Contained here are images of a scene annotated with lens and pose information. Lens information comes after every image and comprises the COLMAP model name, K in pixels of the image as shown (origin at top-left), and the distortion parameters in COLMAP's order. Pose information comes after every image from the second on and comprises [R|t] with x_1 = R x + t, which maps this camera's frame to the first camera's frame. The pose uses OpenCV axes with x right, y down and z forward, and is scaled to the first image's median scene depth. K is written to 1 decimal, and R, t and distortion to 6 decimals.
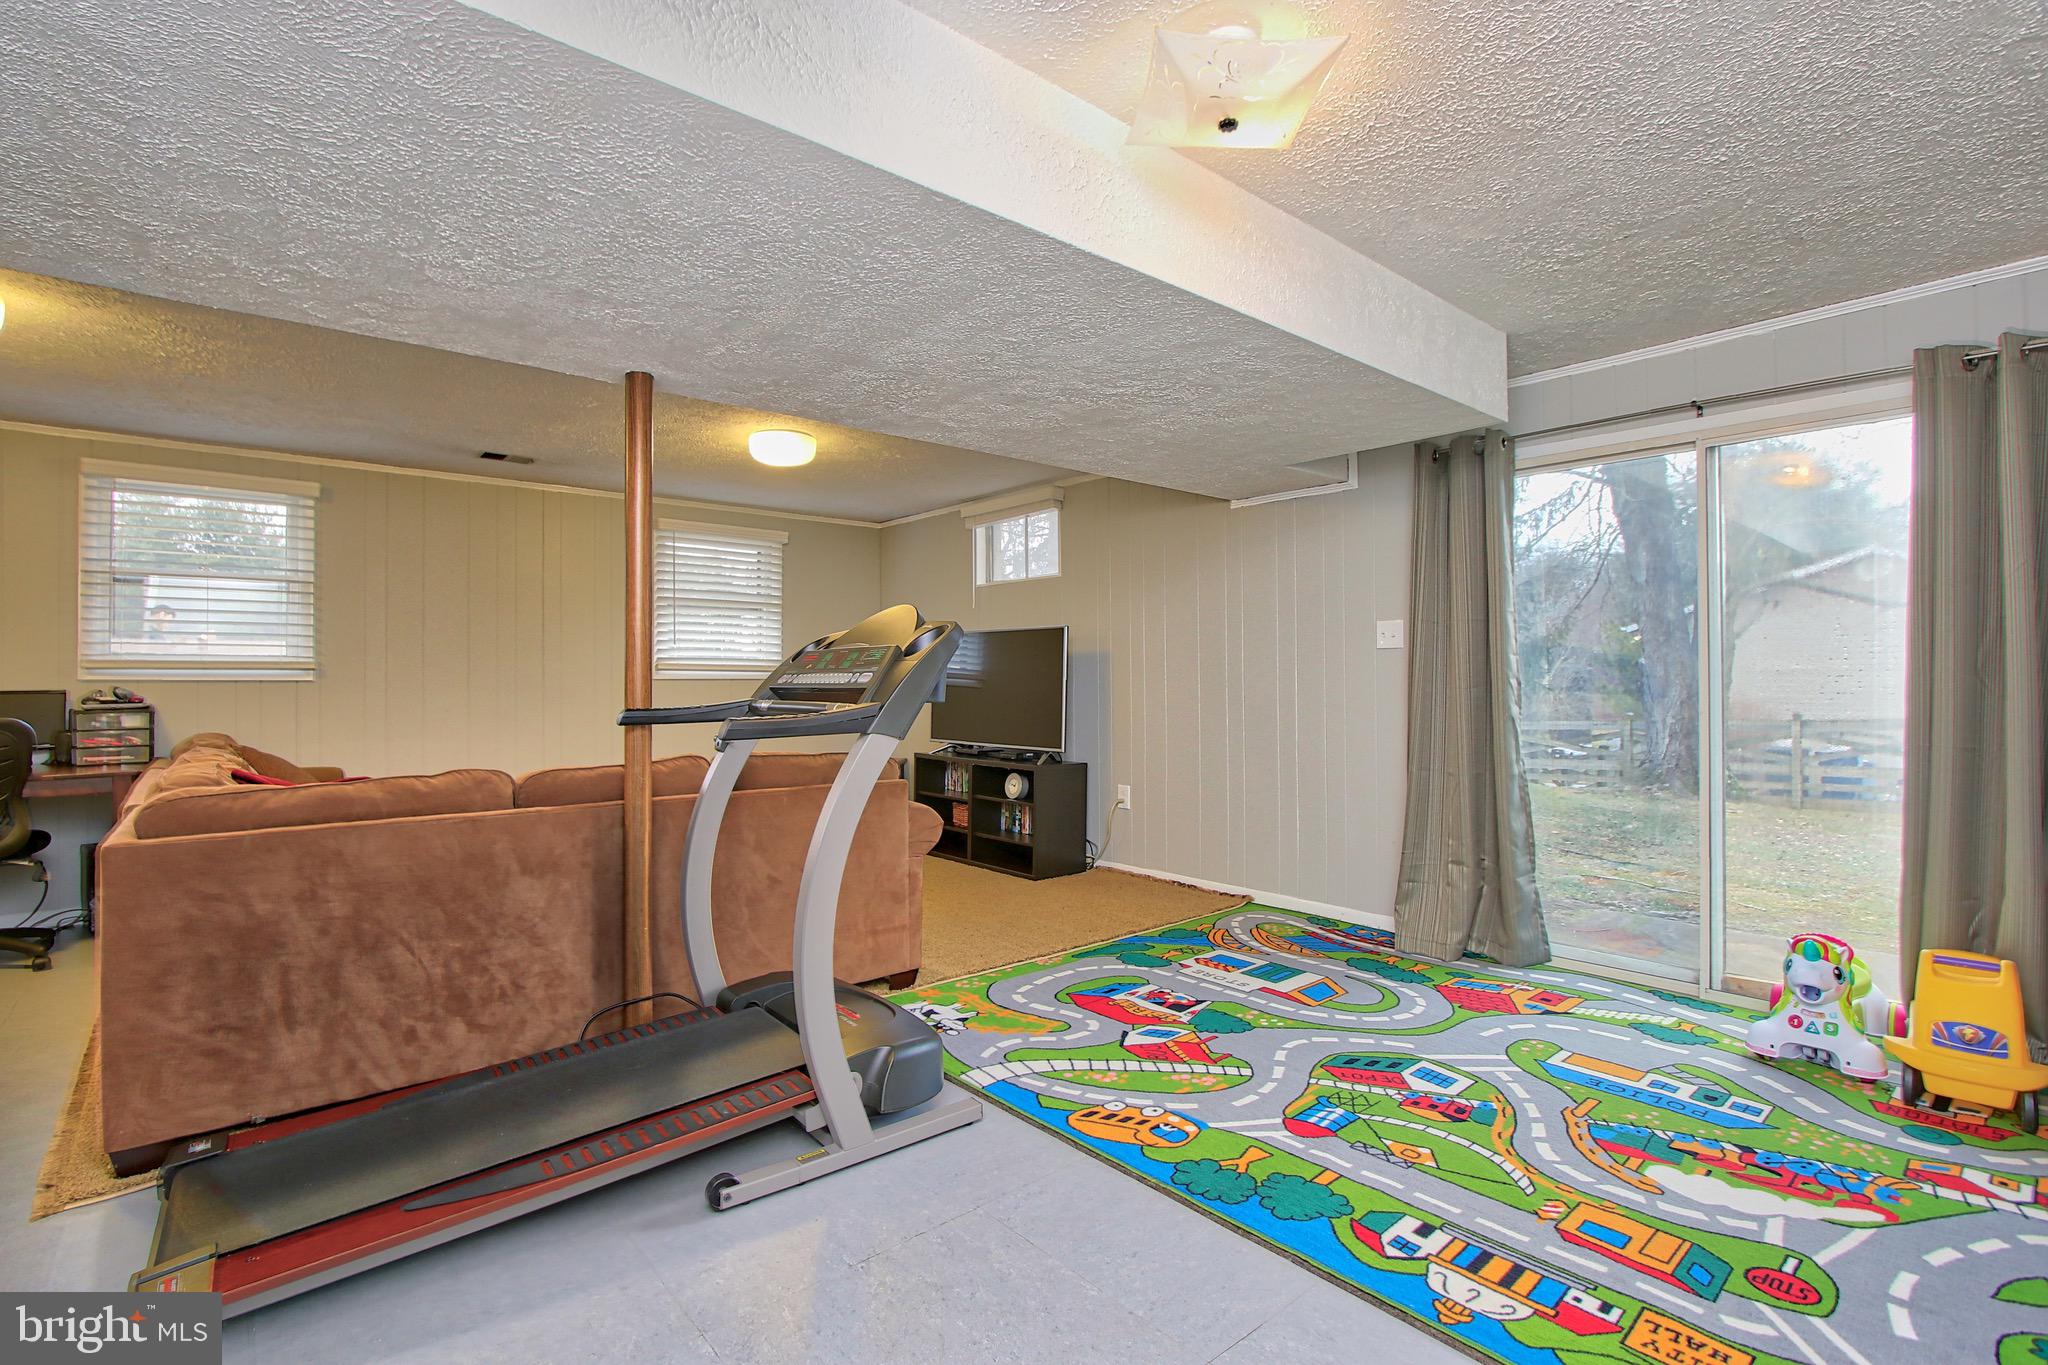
lens RADIAL K [[937.4, 0, 1002.2], [0, 937.4, 677.9], [0, 0, 1]] dist [-0.015826, 0.000632]
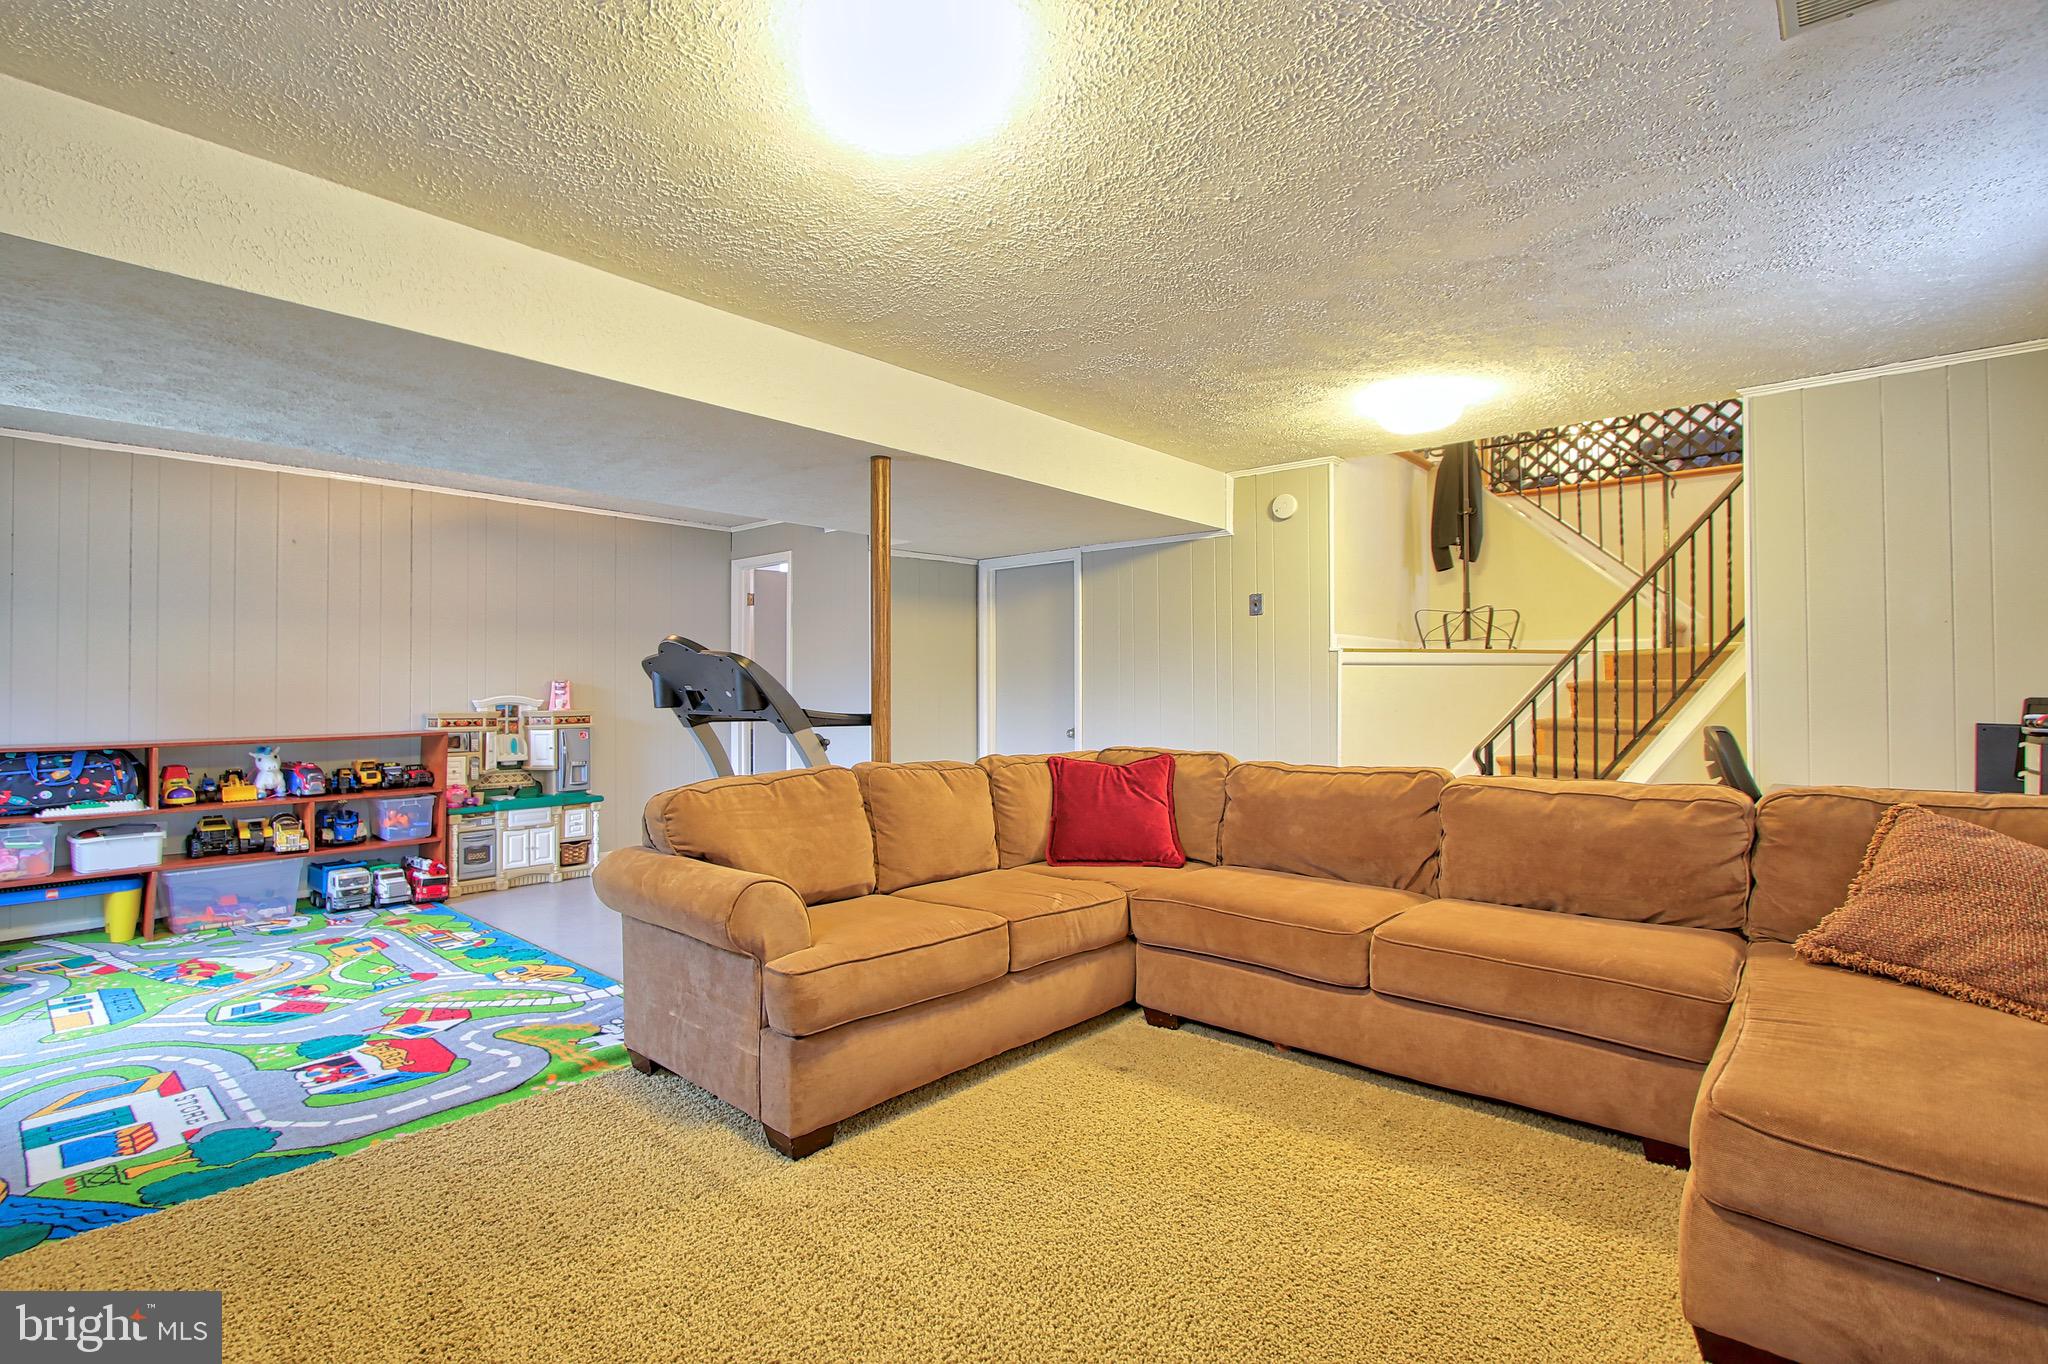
lens RADIAL K [[962.5, 0, 1024.0], [0, 962.5, 682.0], [0, 0, 1]] dist [-0.011265, 0.000052]
pose [[-0.989489, 0.008720, -0.144346, -0.323549], [0.010085, 0.999911, -0.008726, 0.000502], [0.144257, -0.010090, -0.989489, 1.939731]]
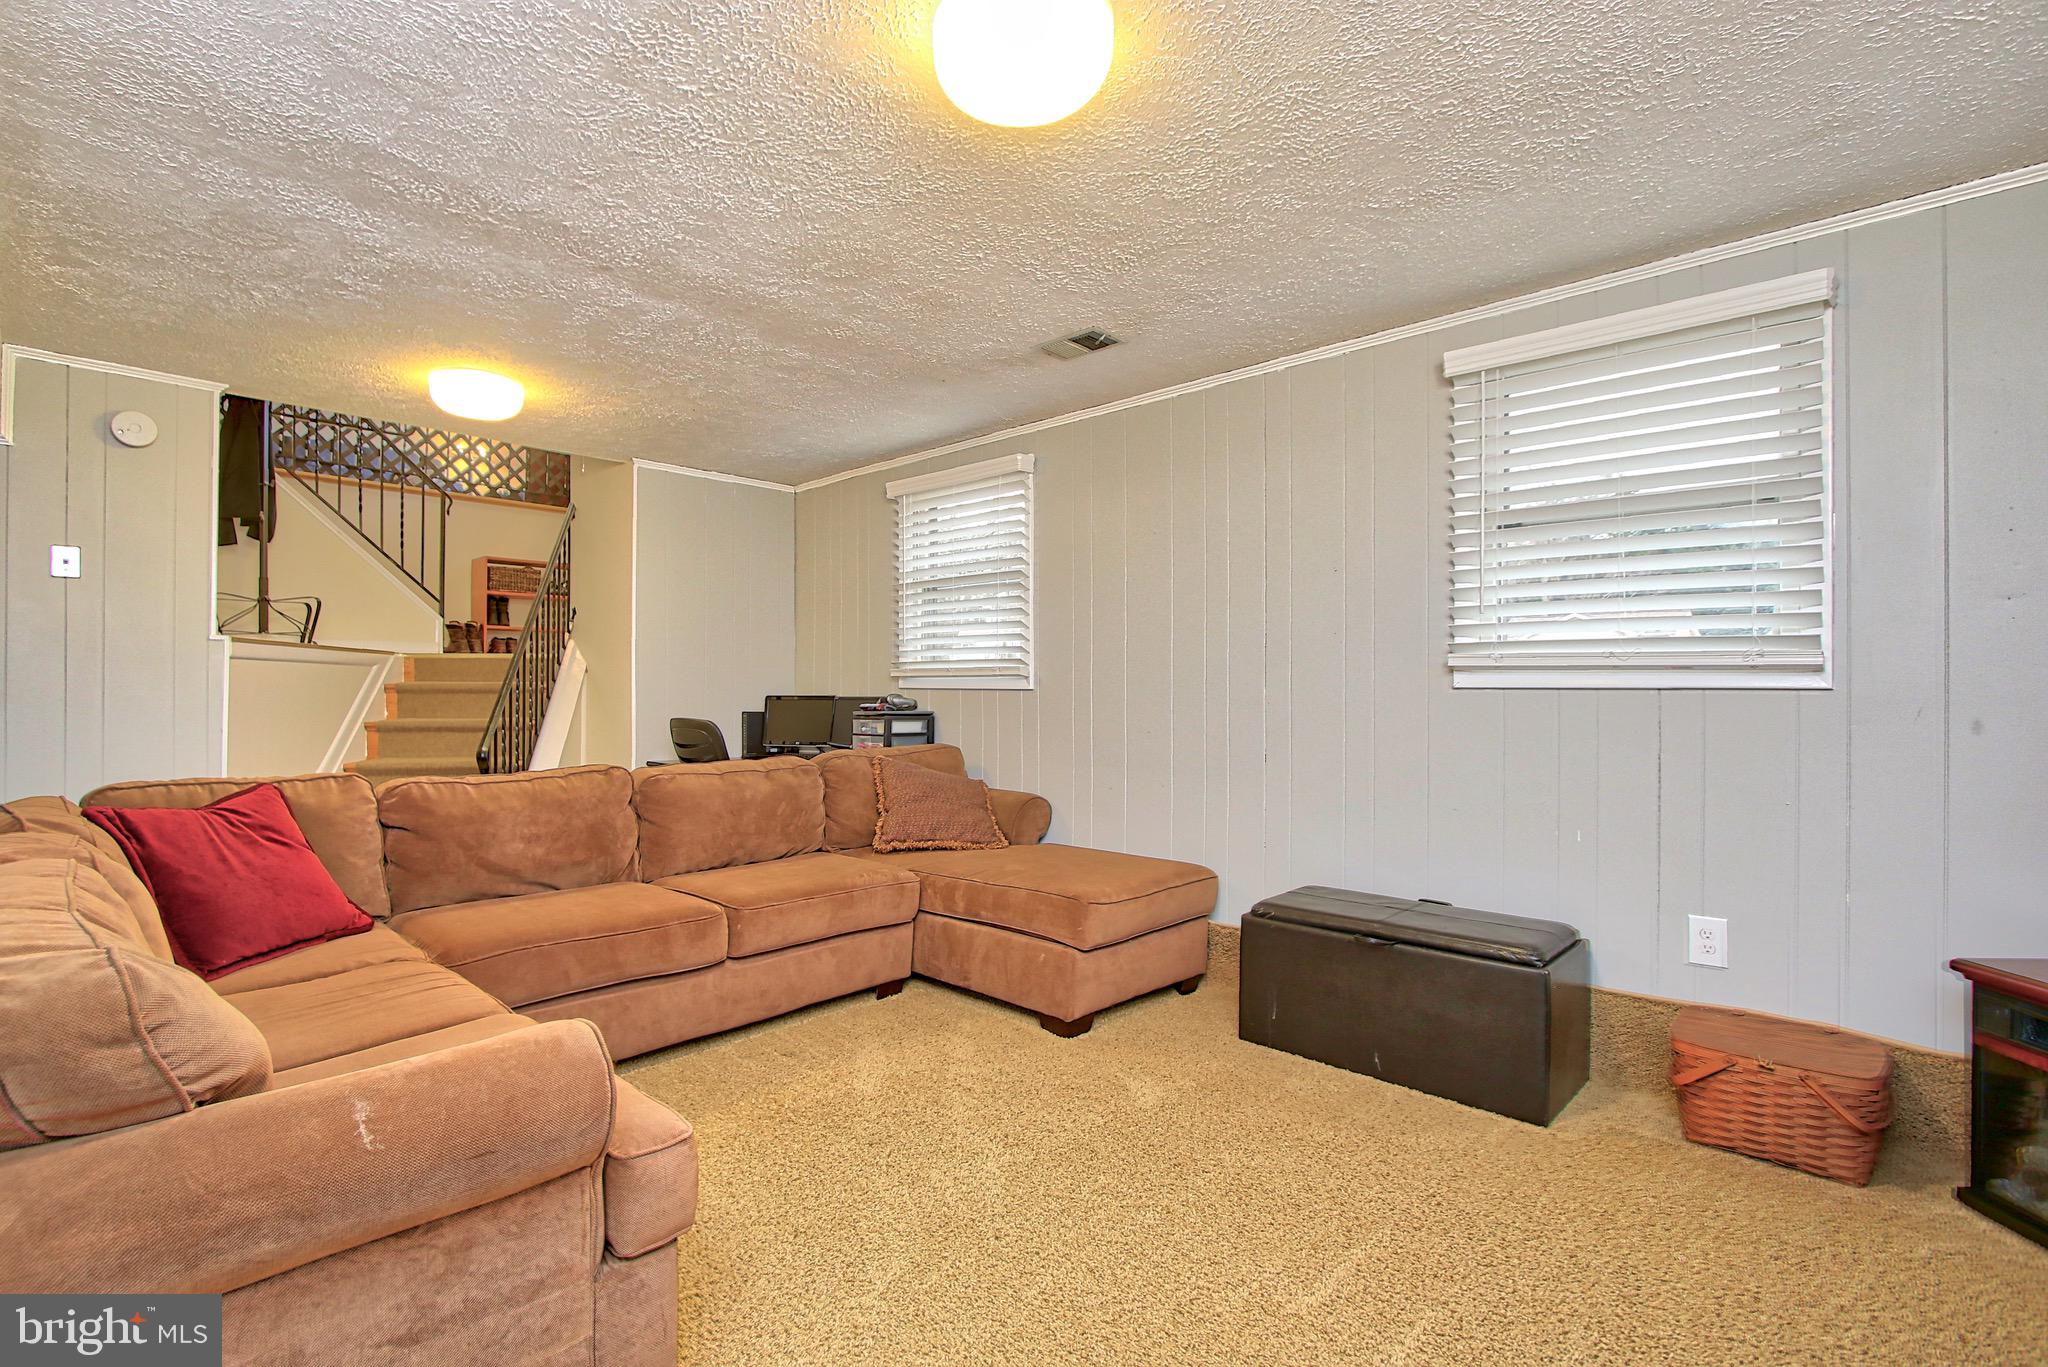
lens RADIAL K [[950.5, 0, 1003.6], [0, 950.5, 685.0], [0, 0, 1]] dist [-0.014338, -0.000200]
pose [[0.111610, 0.002812, -0.993748, 0.163688], [0.002141, 0.999993, 0.003070, -0.004216], [0.993750, -0.002470, 0.111603, 1.365032]]
